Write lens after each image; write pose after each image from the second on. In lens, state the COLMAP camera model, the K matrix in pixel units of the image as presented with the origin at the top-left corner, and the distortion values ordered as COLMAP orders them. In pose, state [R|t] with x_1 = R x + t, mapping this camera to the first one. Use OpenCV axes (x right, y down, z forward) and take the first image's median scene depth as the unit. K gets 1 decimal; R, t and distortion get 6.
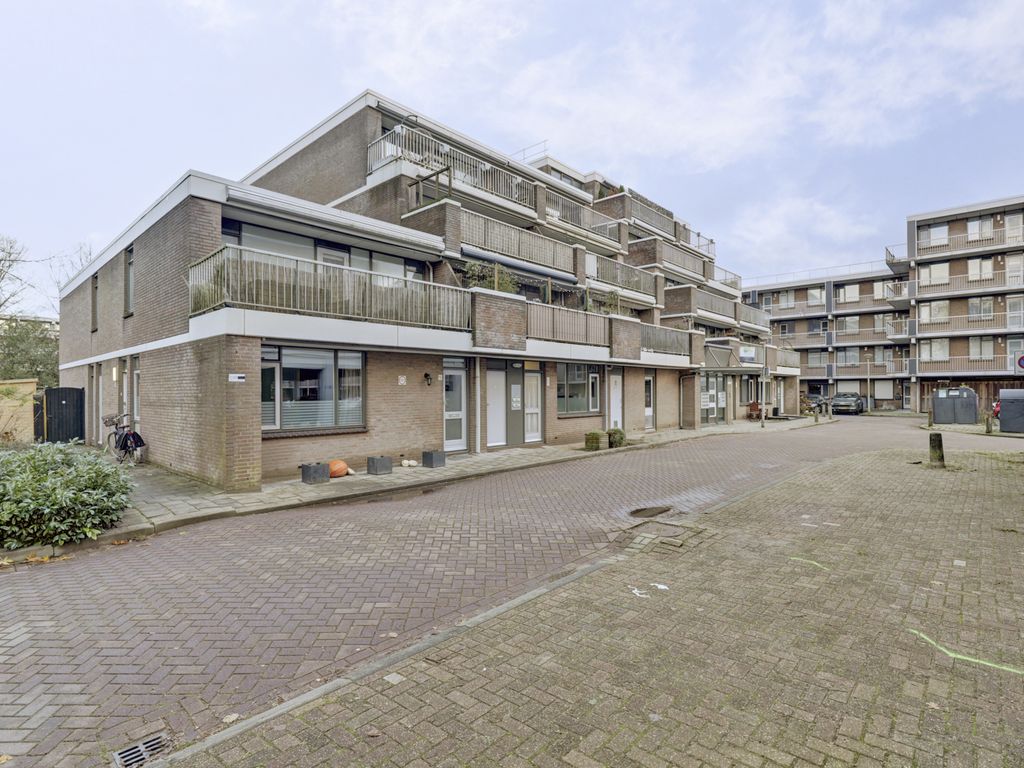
lens RADIAL K [[525.4, 0, 508.4], [0, 525.4, 400.6], [0, 0, 1]] dist [-0.019118, 0.000470]
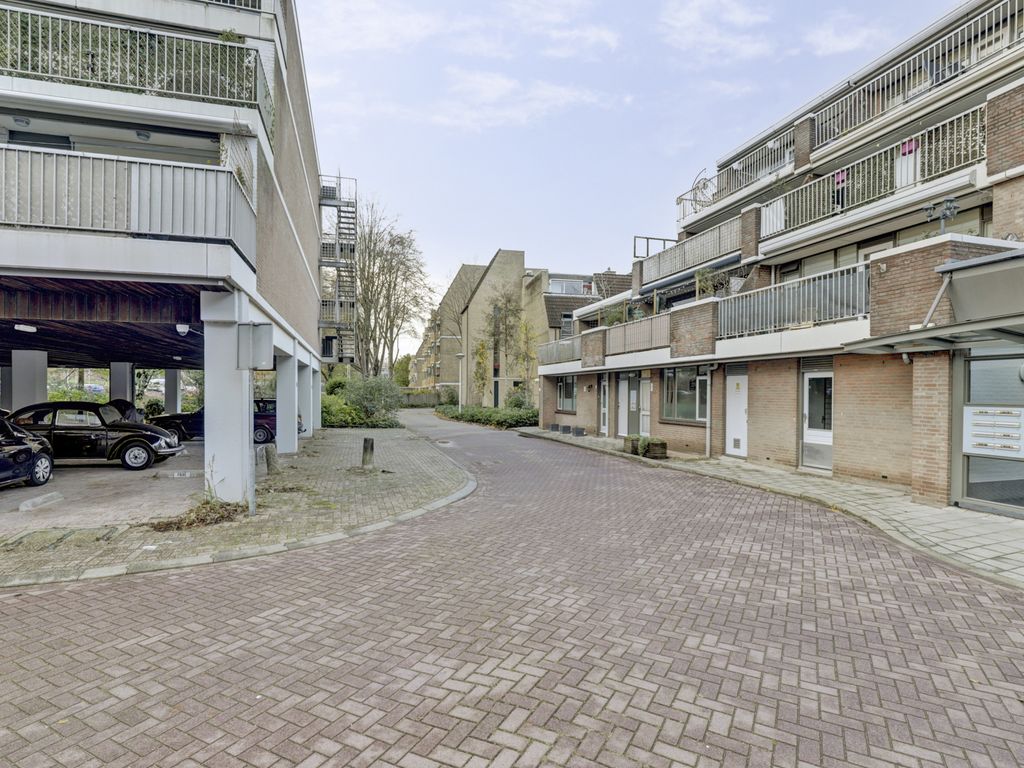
lens RADIAL K [[525.4, 0, 508.4], [0, 525.4, 400.6], [0, 0, 1]] dist [-0.019118, 0.000470]
pose [[-0.514168, 0.017593, -0.857509, 1.103036], [-0.013036, 0.999514, 0.028323, -0.033771], [0.857590, 0.025741, -0.513689, 1.240804]]
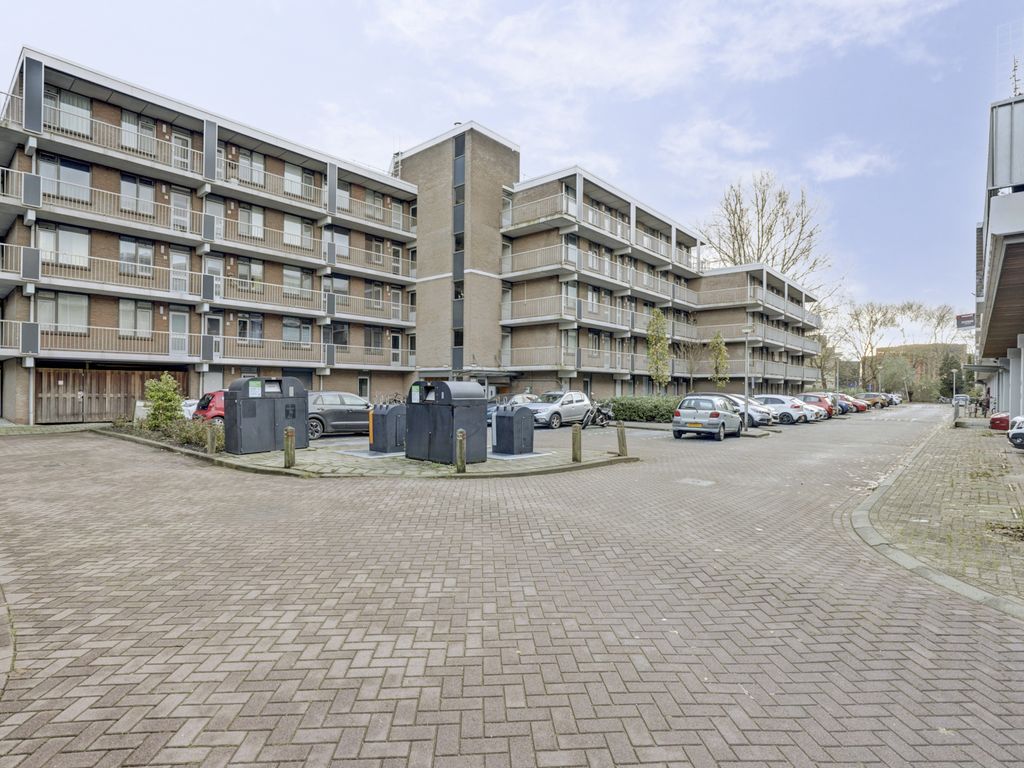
lens RADIAL K [[540.4, 0, 512.0], [0, 540.4, 384.0], [0, 0, 1]] dist [-0.015570, -0.000005]
pose [[-0.032864, 0.016138, 0.999330, 0.489970], [0.007065, 0.999848, -0.015914, -0.013668], [-0.999435, 0.006537, -0.032973, 1.155233]]
